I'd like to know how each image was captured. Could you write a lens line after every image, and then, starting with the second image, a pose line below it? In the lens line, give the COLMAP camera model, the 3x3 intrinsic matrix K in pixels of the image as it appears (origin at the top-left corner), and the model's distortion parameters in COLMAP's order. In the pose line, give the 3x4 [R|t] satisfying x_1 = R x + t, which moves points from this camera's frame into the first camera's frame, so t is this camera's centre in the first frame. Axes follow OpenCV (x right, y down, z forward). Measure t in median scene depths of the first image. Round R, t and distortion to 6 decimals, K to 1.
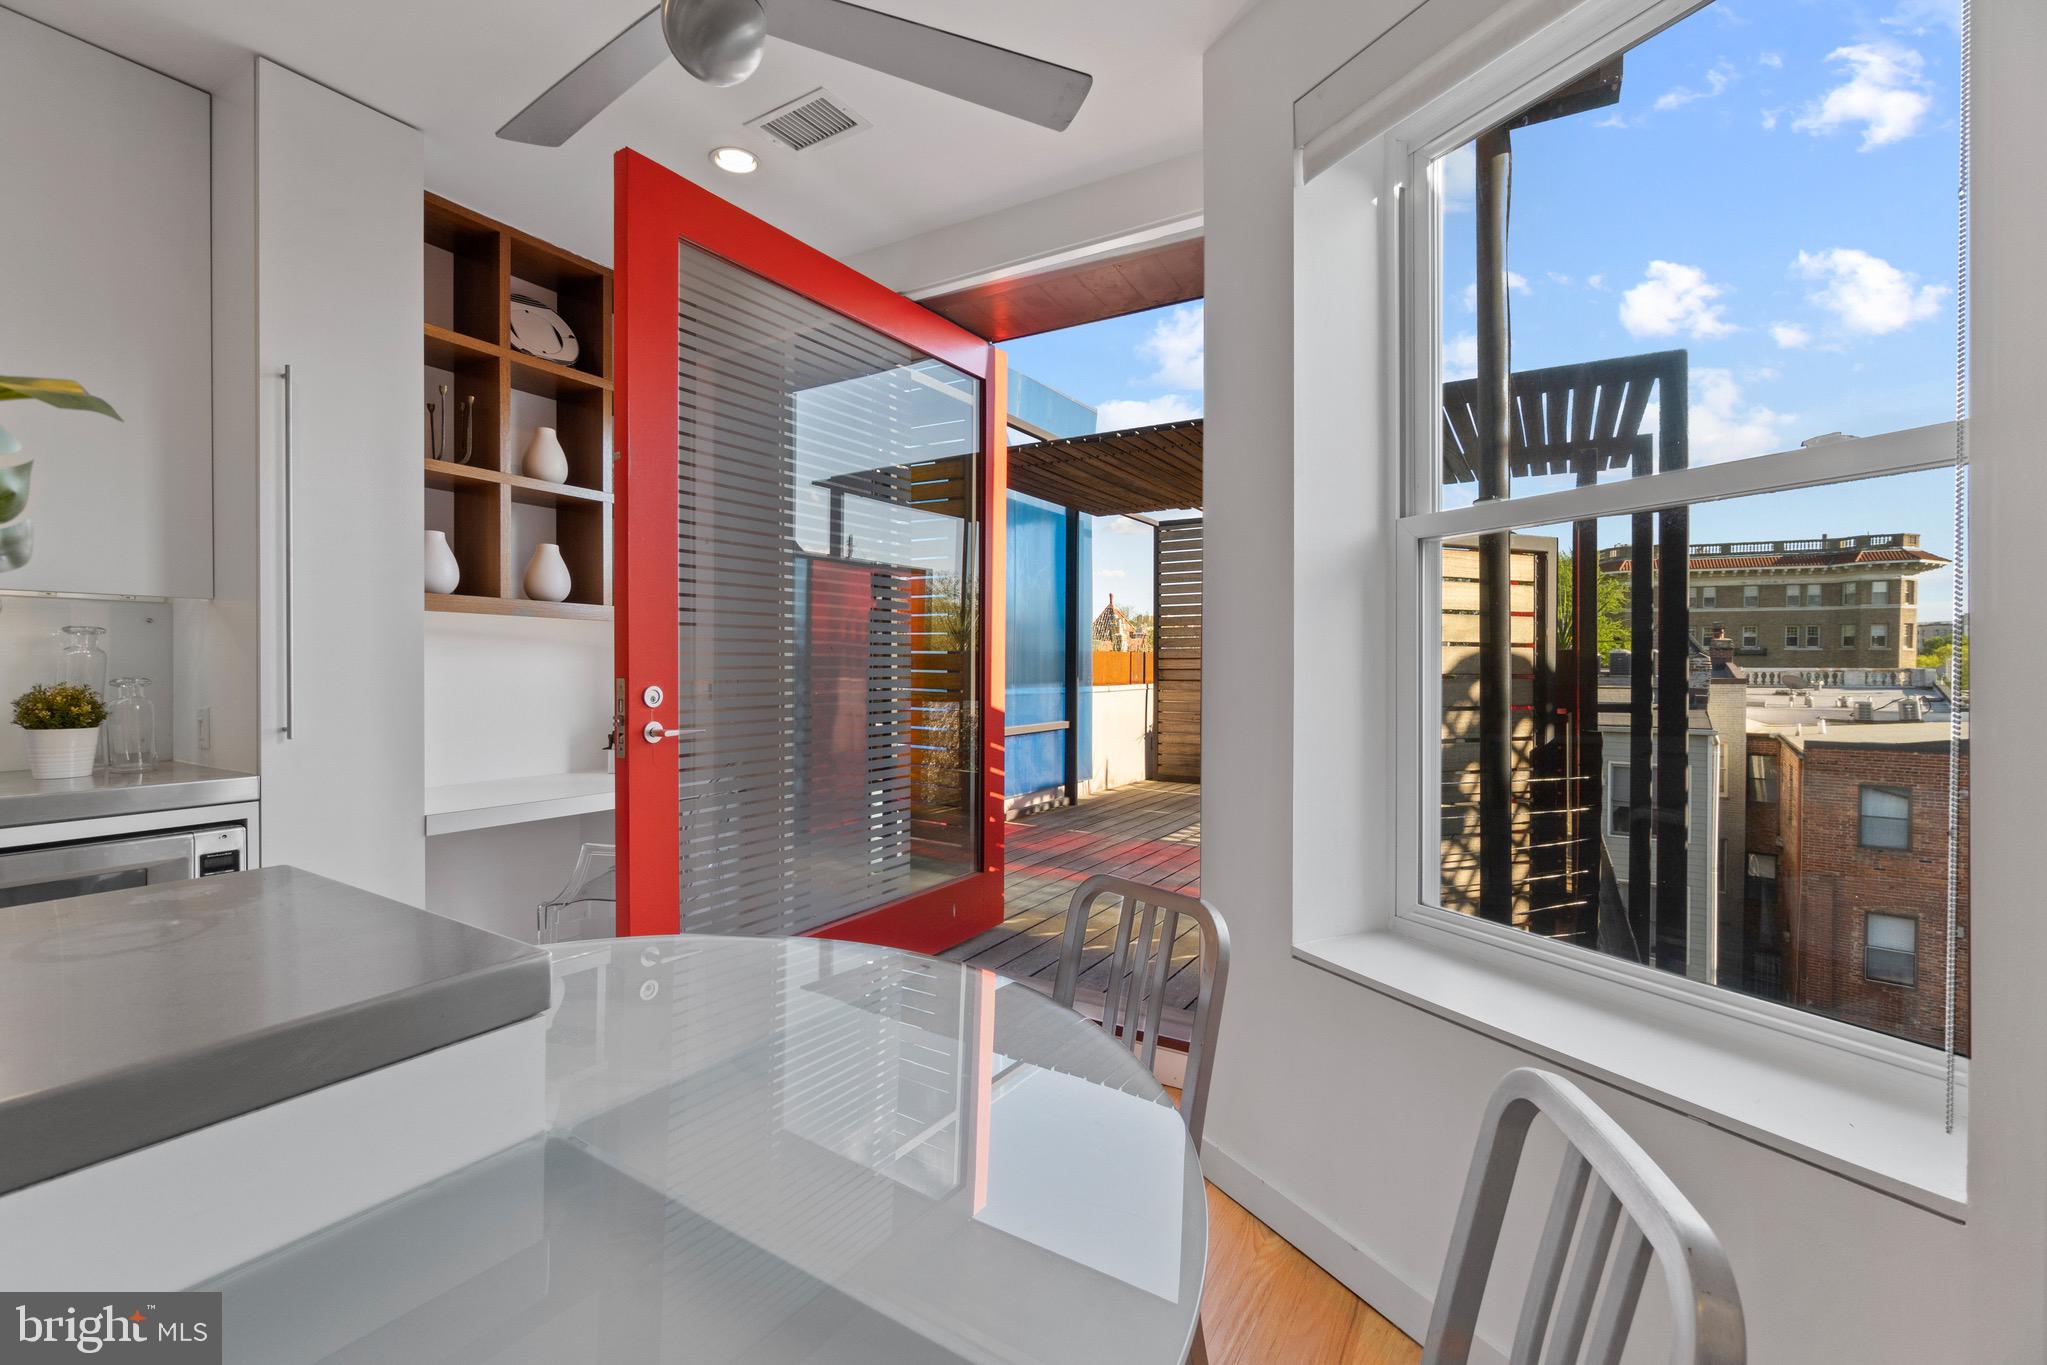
lens RADIAL K [[899.2, 0, 1021.0], [0, 899.2, 665.3], [0, 0, 1]] dist [-0.000675, 0.000097]
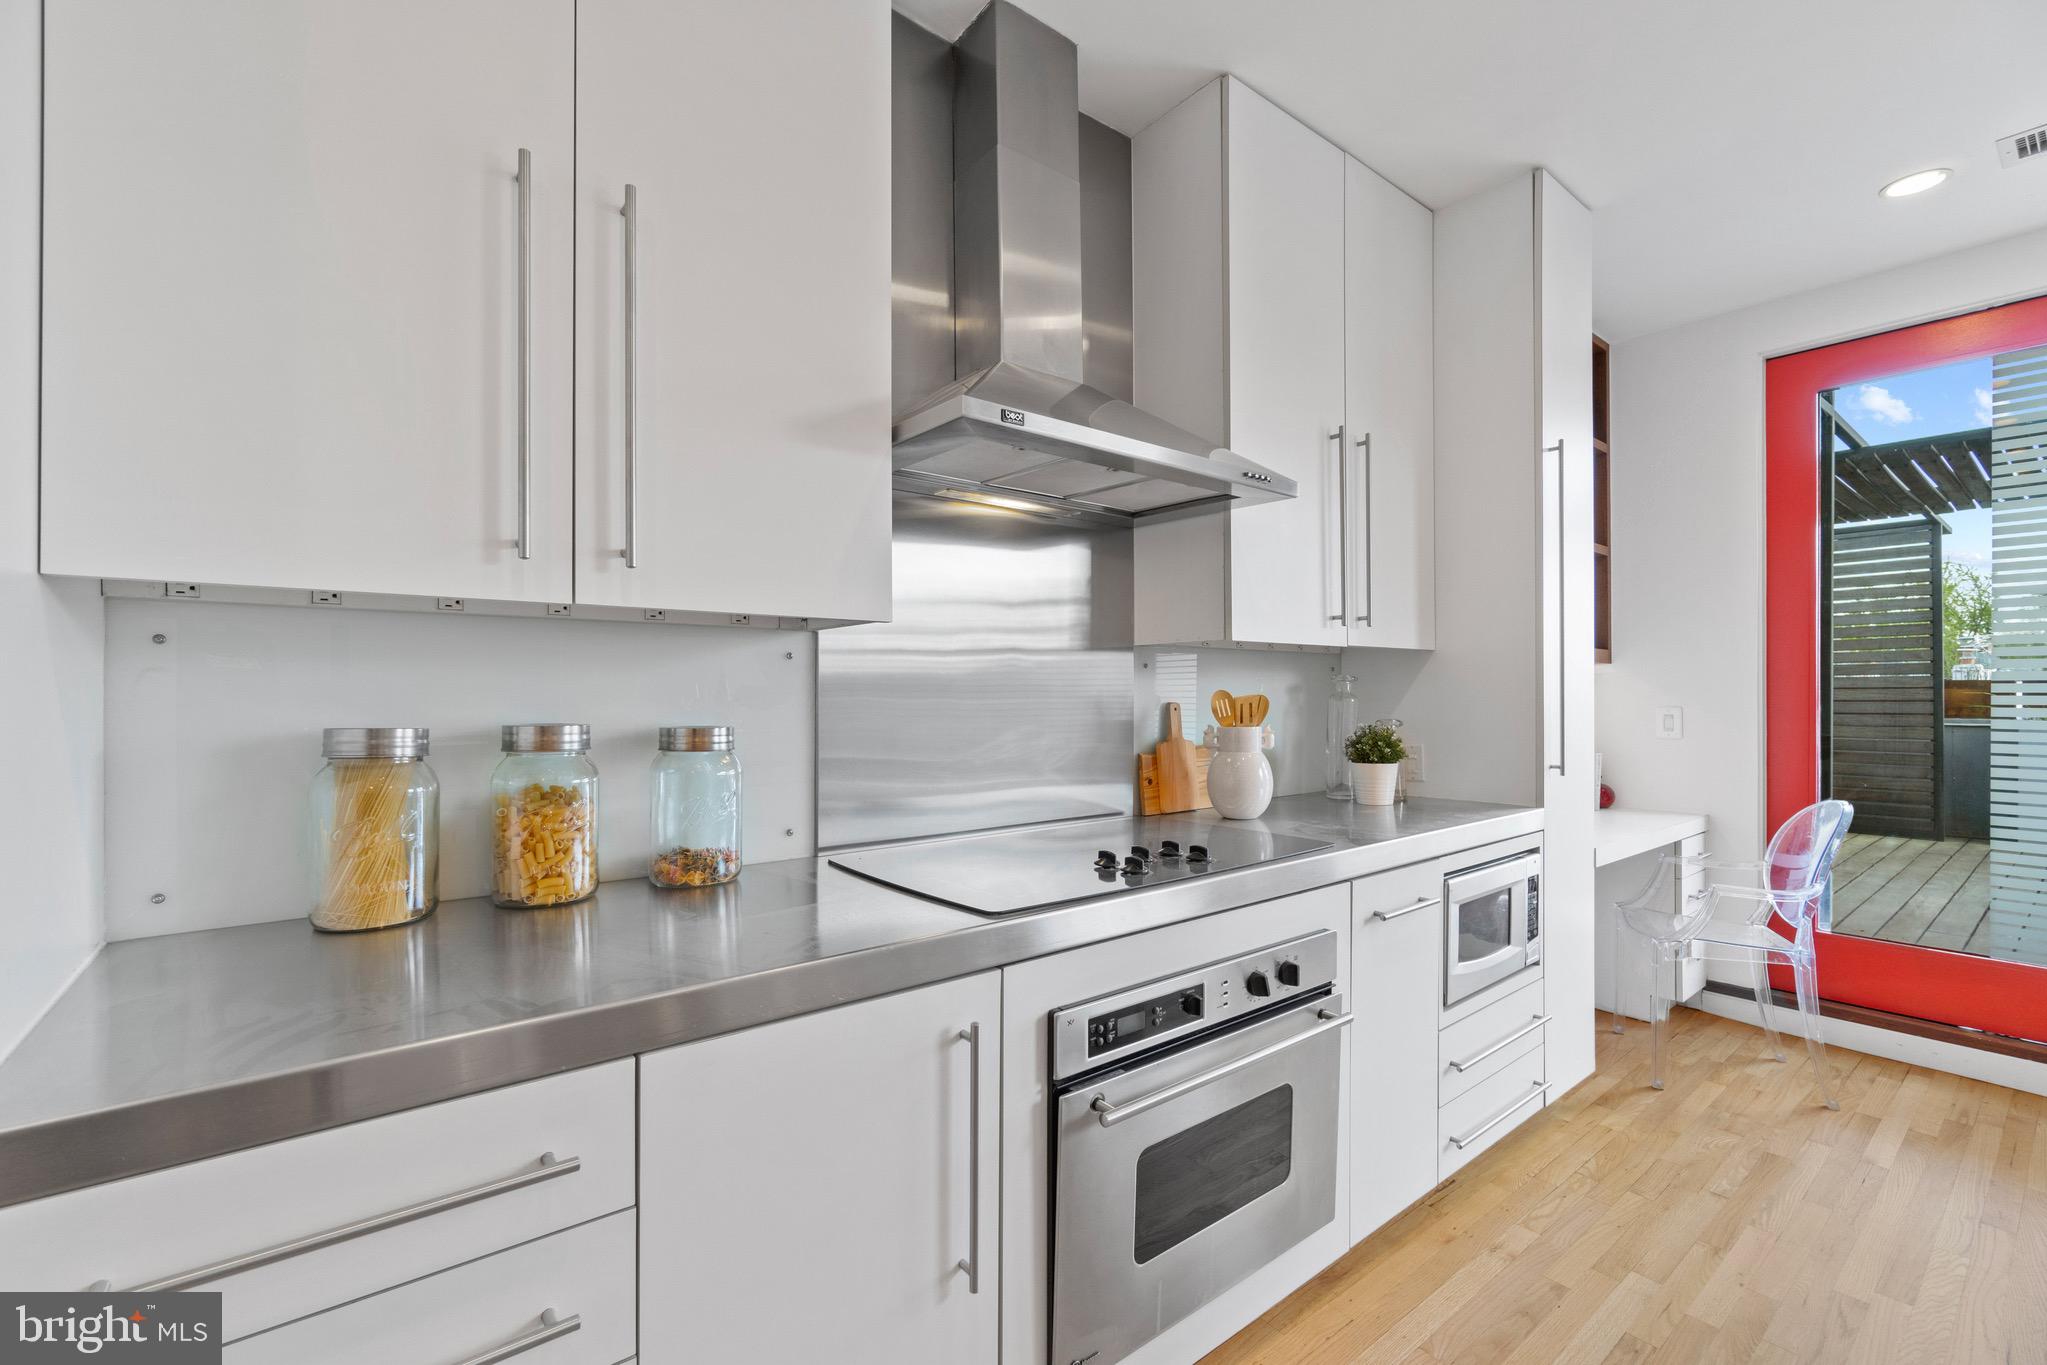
lens RADIAL K [[881.6, 0, 1021.9], [0, 881.6, 690.5], [0, 0, 1]] dist [-0.000774, -0.000585]
pose [[0.942383, -0.005820, -0.334486, -0.823538], [0.004402, 0.999978, -0.004998, -0.016139], [0.334508, 0.003237, 0.942387, -0.192517]]
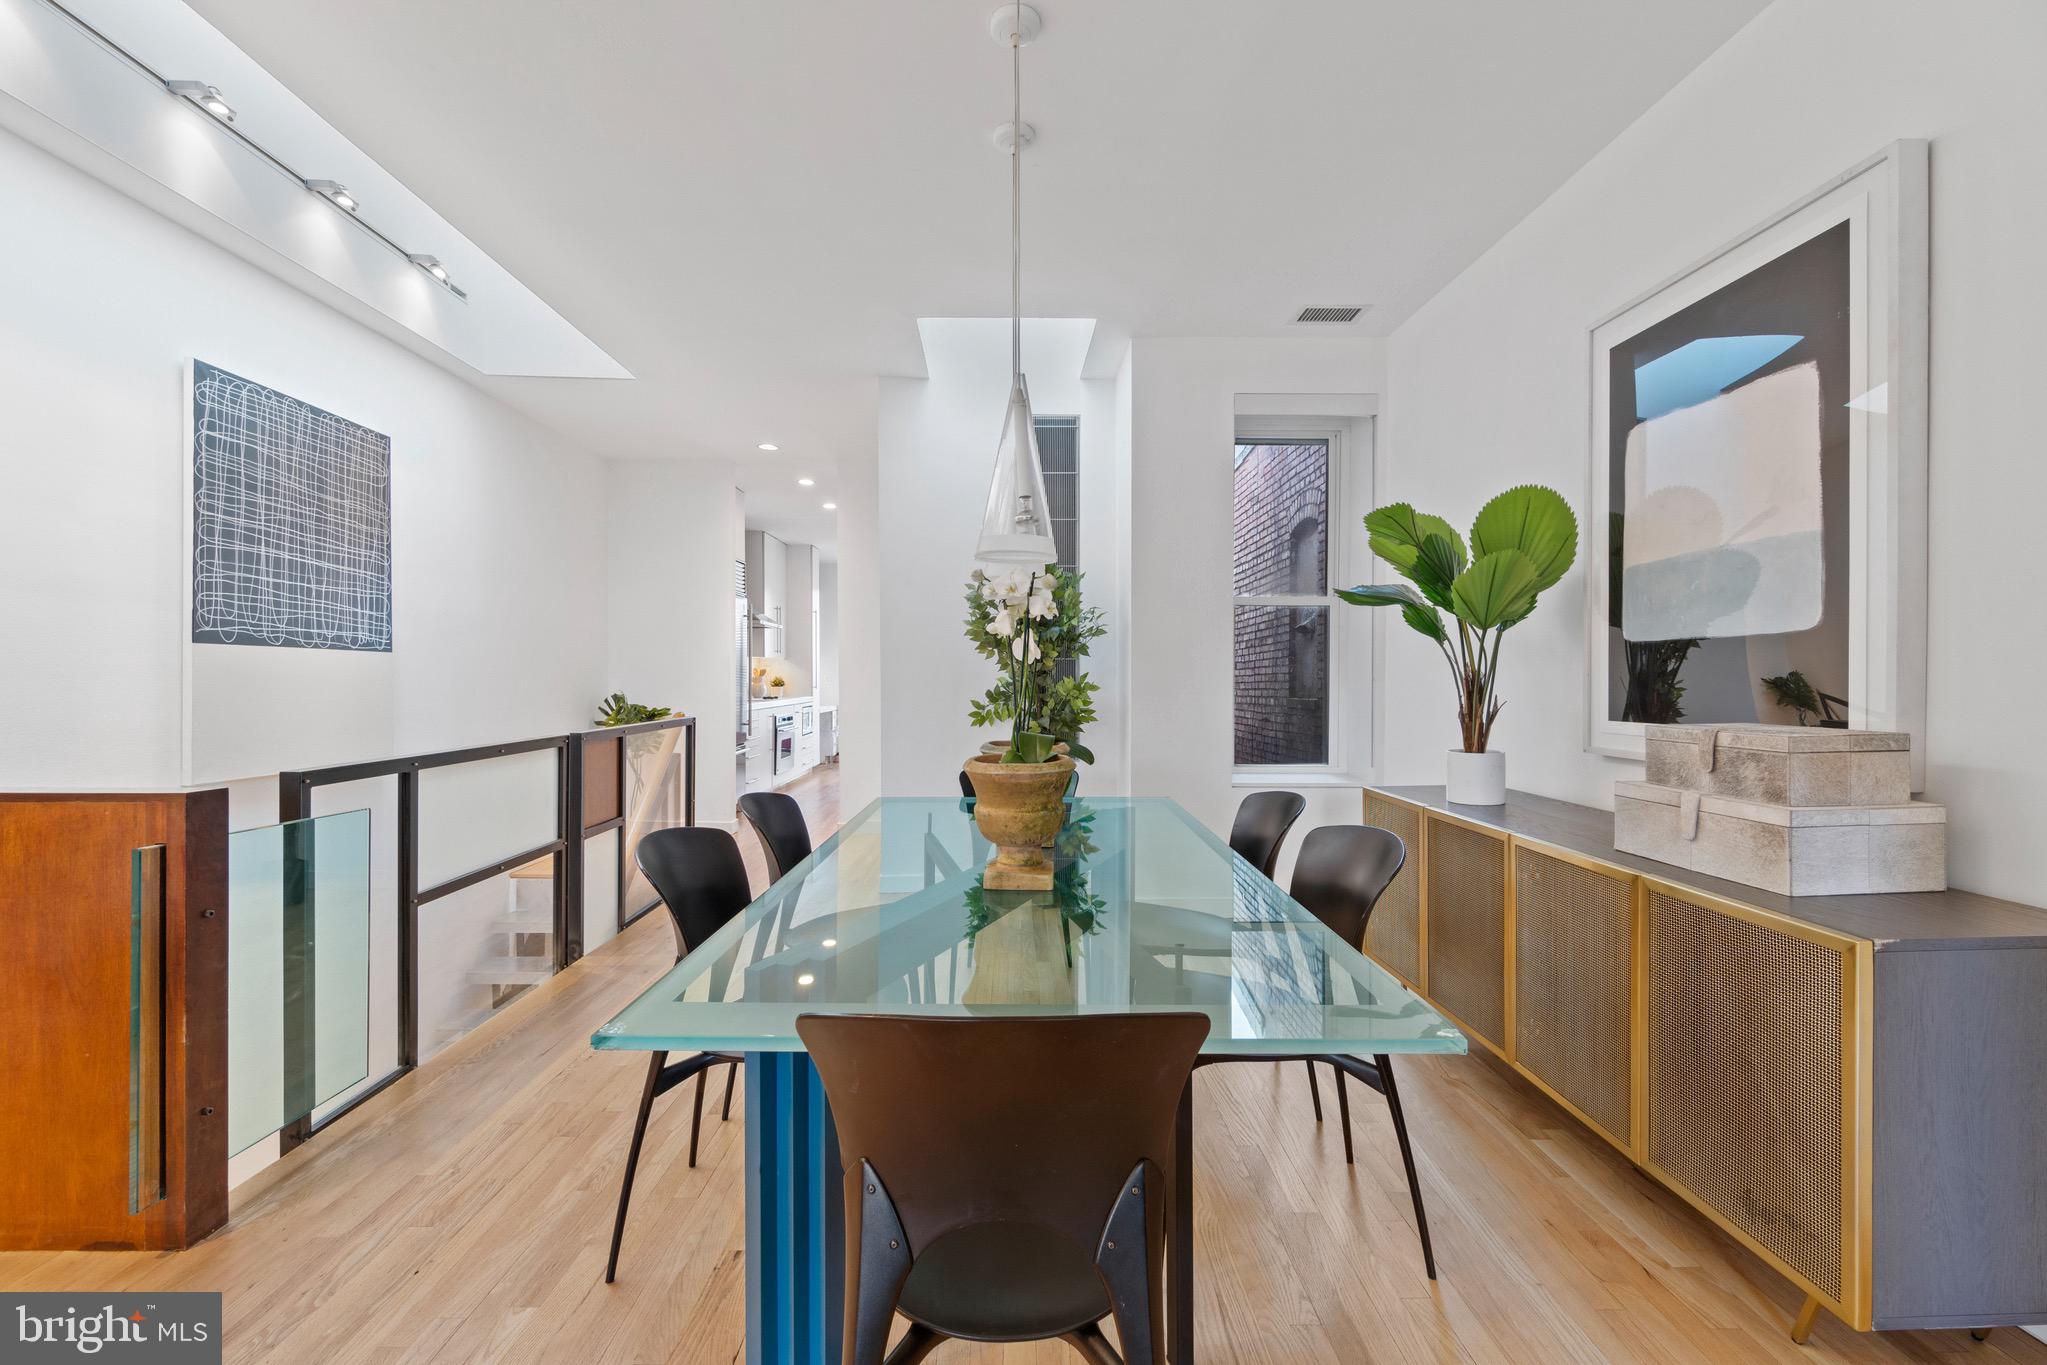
lens RADIAL K [[894.6, 0, 1012.4], [0, 894.6, 701.1], [0, 0, 1]] dist [-0.005420, 0.000004]
pose [[0.835928, -0.018607, 0.548524, -1.880165], [0.001835, 0.999514, 0.031109, 0.004049], [-0.548836, -0.024998, 0.835556, -2.528969]]
